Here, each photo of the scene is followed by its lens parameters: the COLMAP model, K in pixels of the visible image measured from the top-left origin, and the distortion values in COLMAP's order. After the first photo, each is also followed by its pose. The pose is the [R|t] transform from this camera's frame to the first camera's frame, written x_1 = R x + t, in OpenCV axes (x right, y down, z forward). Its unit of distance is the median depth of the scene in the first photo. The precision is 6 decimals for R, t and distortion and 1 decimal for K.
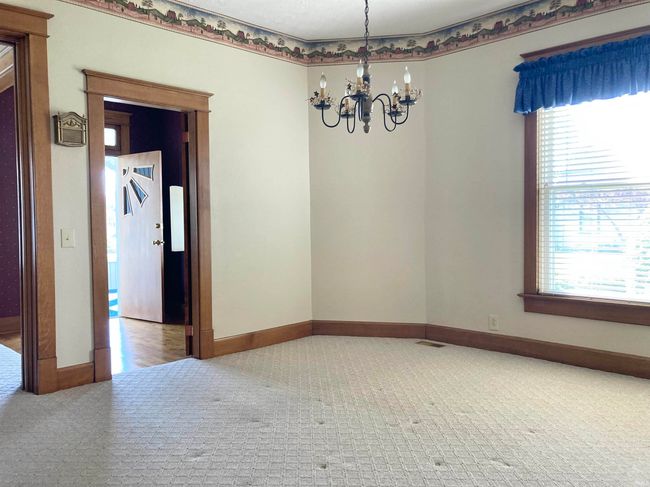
lens RADIAL K [[533.1, 0, 325.0], [0, 533.1, 243.5], [0, 0, 1]] dist [0.004444, 0.006290]
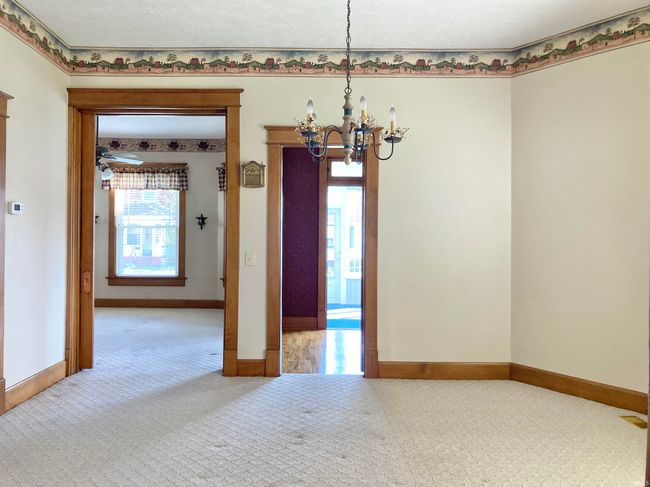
lens RADIAL K [[533.3, 0, 325.0], [0, 533.3, 243.5], [0, 0, 1]] dist [0.062962, -0.112861]
pose [[0.708203, 0.018289, -0.705772, 0.545769], [-0.046270, 0.998718, -0.020550, -0.028026], [0.704491, 0.047209, 0.708141, 0.214718]]
